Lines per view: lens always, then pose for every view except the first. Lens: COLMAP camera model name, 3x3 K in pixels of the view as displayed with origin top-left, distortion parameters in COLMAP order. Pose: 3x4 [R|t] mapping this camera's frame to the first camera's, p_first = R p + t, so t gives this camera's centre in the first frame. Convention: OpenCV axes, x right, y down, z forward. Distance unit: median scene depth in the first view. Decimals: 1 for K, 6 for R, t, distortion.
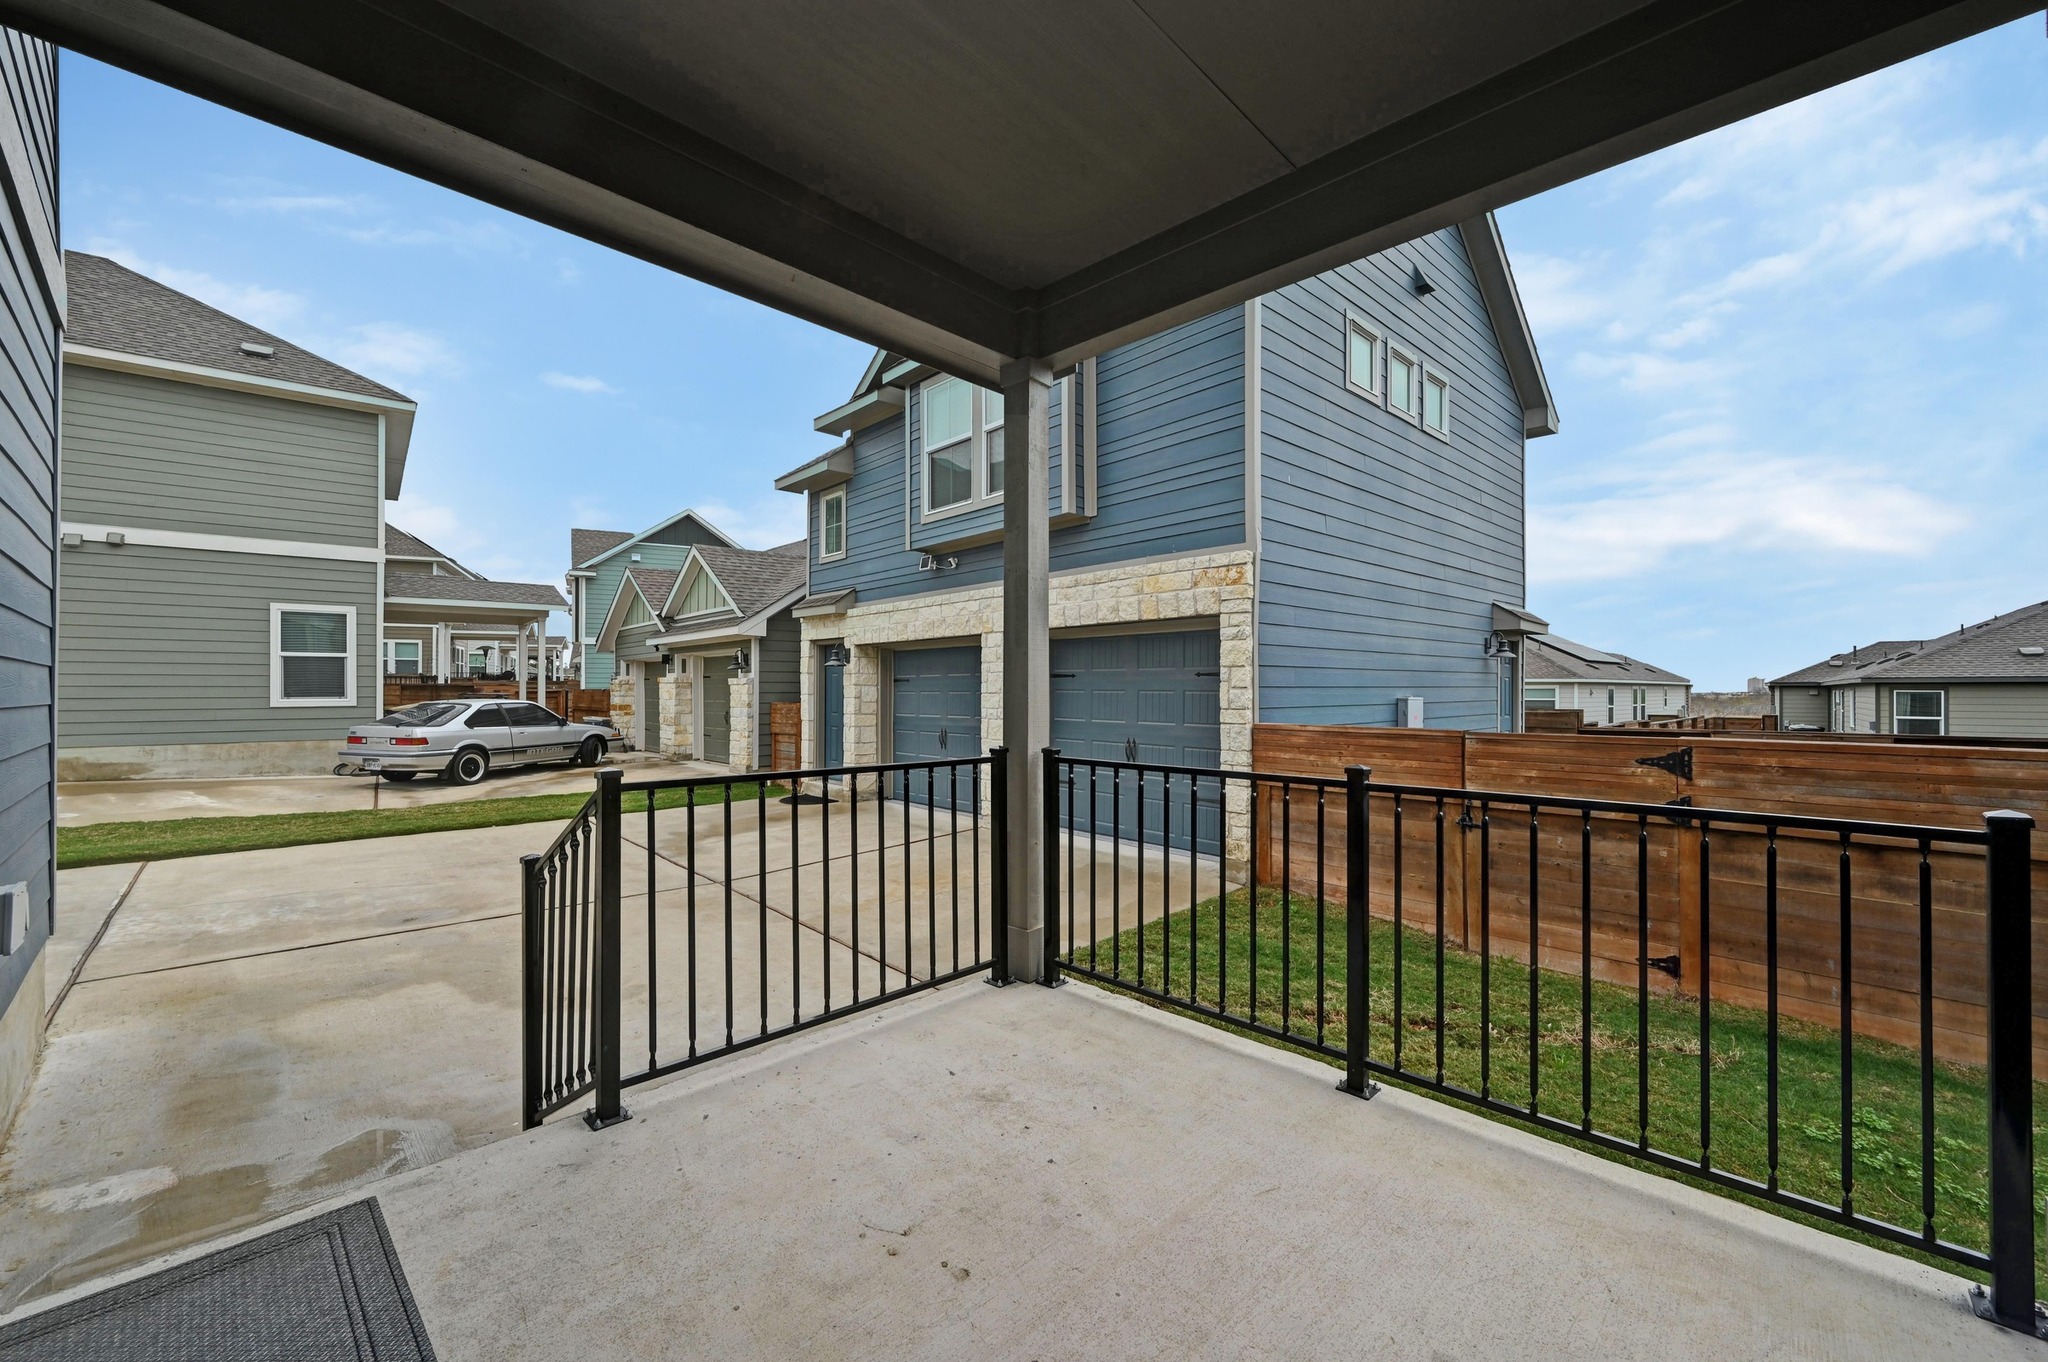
lens RADIAL K [[810.4, 0, 1028.2], [0, 810.4, 678.0], [0, 0, 1]] dist [-0.000440, 0.000067]
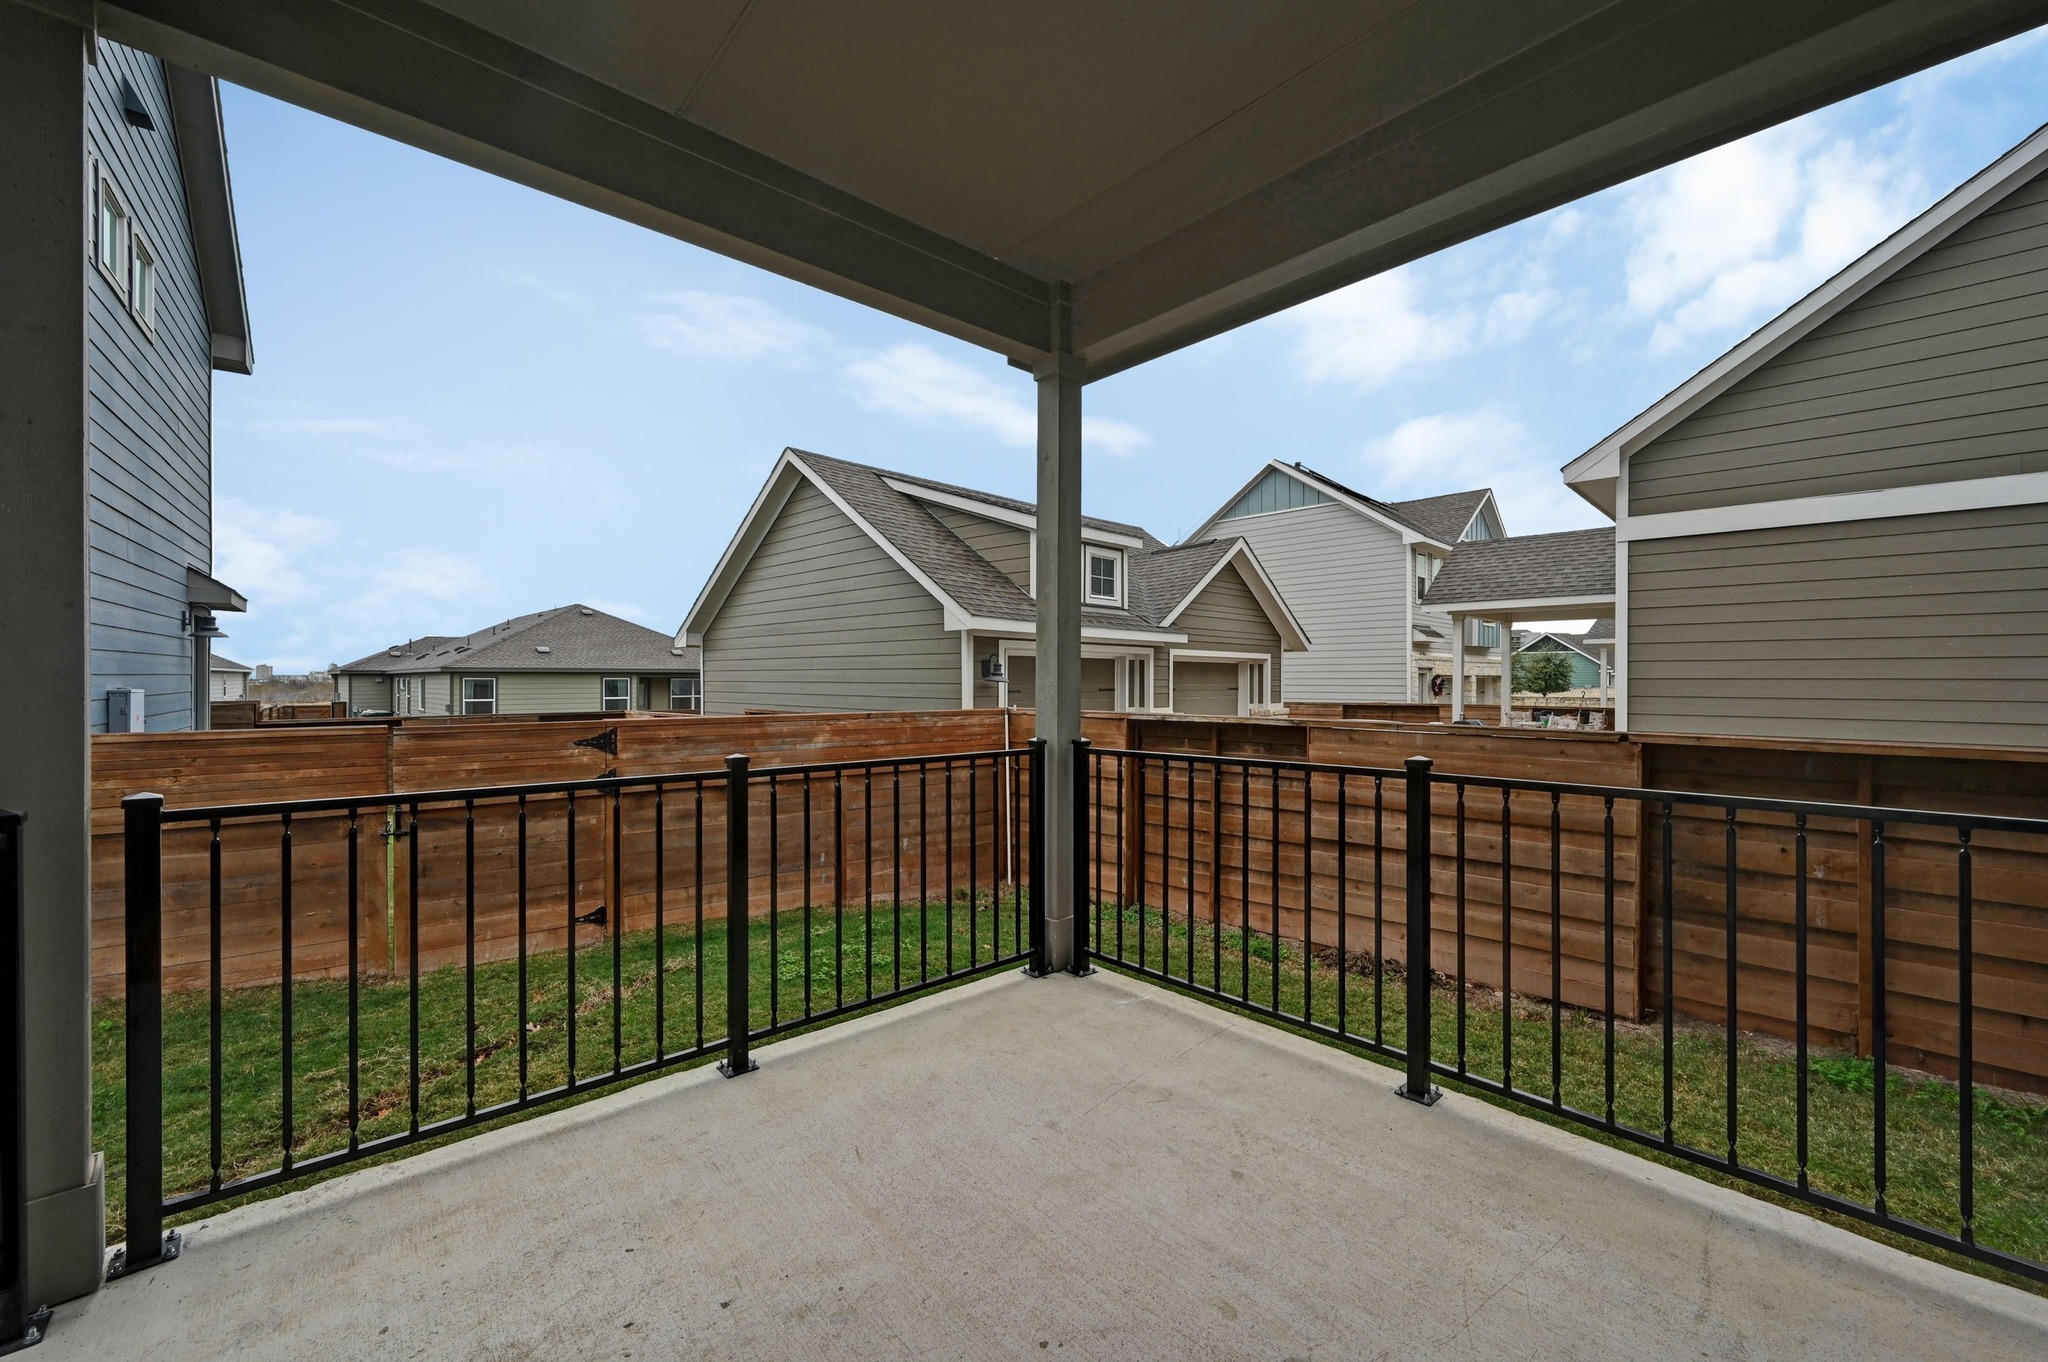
lens RADIAL K [[810.4, 0, 1028.2], [0, 810.4, 678.0], [0, 0, 1]] dist [-0.000440, 0.000067]
pose [[0.073957, -0.000281, 0.997261, -0.293671], [-0.015209, 0.999883, 0.001409, 0.001892], [-0.997145, -0.015272, 0.073945, 0.278325]]
